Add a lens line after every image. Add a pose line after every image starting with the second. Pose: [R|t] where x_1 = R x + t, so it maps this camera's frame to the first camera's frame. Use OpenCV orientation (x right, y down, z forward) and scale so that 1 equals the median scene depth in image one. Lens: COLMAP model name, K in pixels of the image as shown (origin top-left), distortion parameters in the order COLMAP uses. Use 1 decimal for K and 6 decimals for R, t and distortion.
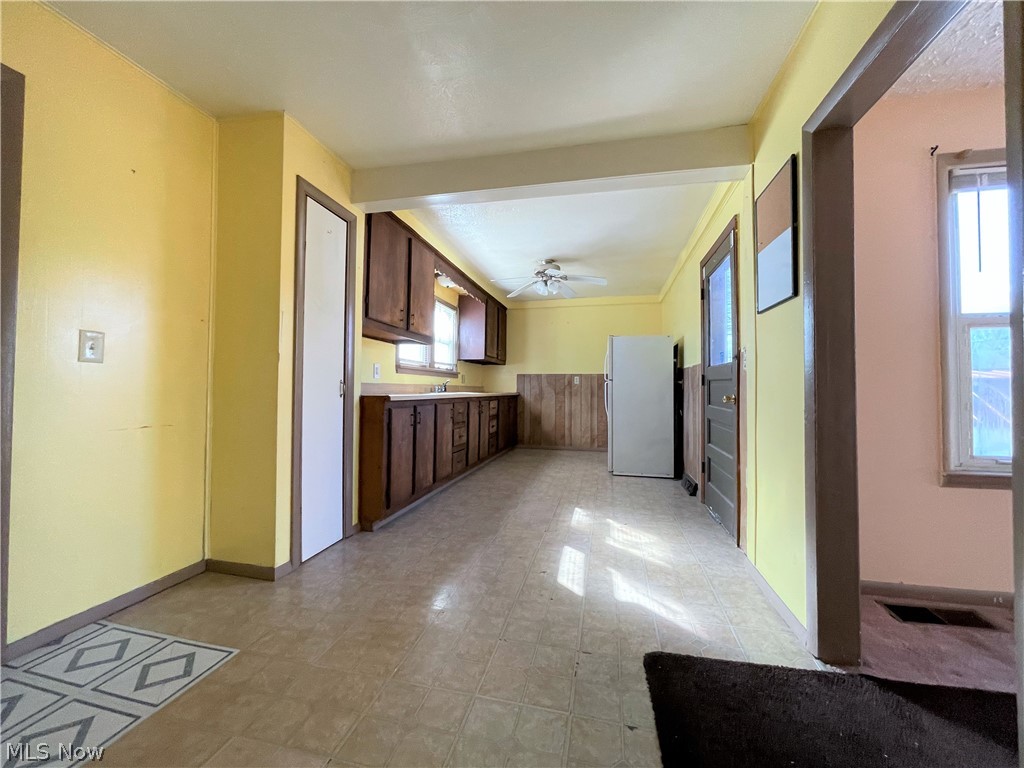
lens RADIAL K [[417.9, 0, 512.0], [0, 417.9, 384.0], [0, 0, 1]] dist [-0.000421, 0.000052]
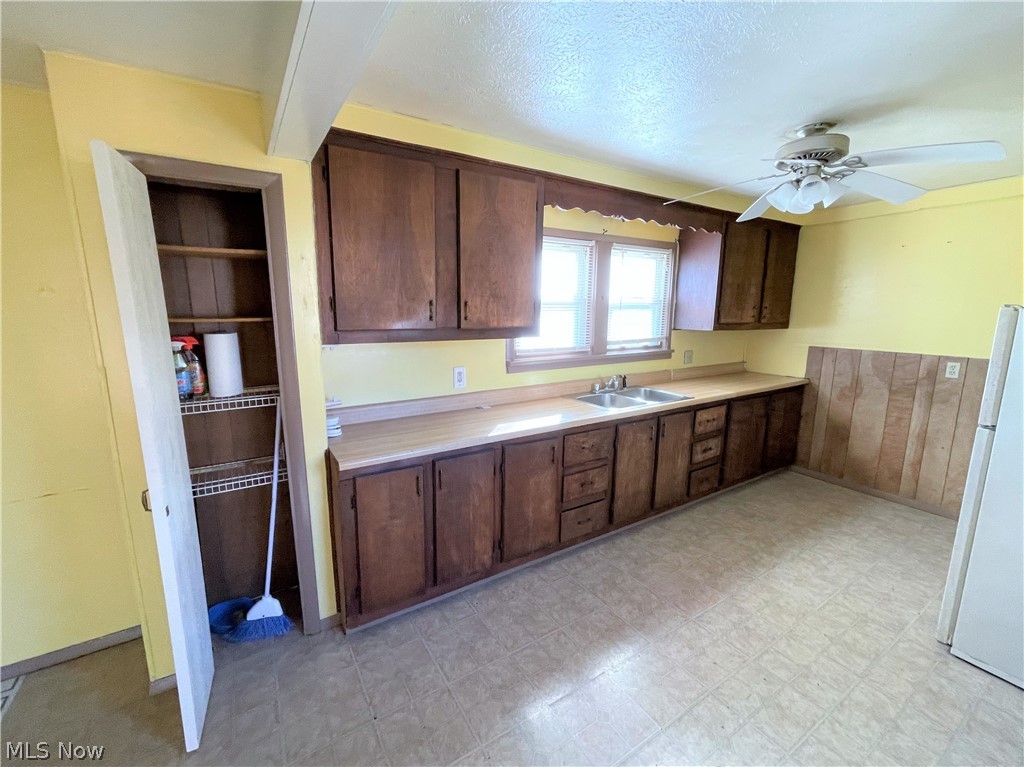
lens RADIAL K [[433.5, 0, 512.0], [0, 433.5, 383.5], [0, 0, 1]] dist [-0.002370, -0.000307]
pose [[0.706488, 0.124783, -0.696638, 0.268947], [0.012709, 0.981938, 0.188774, -0.169249], [0.707611, -0.142220, 0.692141, 0.594994]]
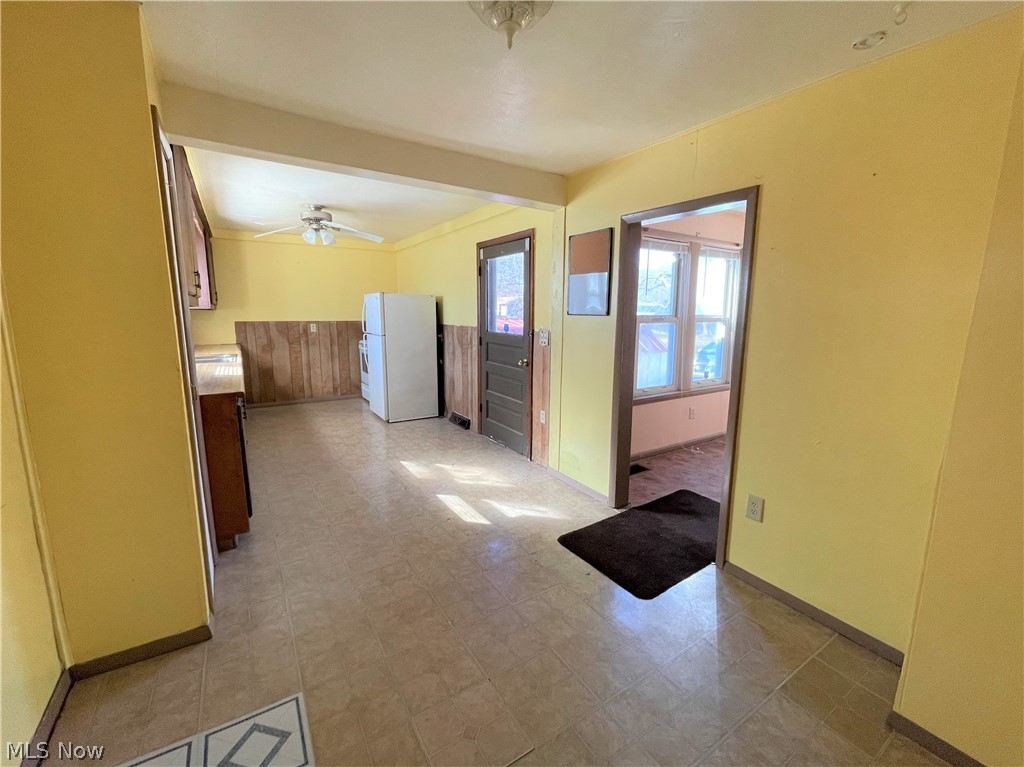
lens RADIAL K [[427.9, 0, 512.0], [0, 427.9, 383.5], [0, 0, 1]] dist [0.022771, -0.007162]
pose [[0.699766, -0.119447, 0.704315, -0.416569], [-0.012216, 0.983777, 0.178979, -0.118551], [-0.714268, -0.133848, 0.686955, 0.018264]]
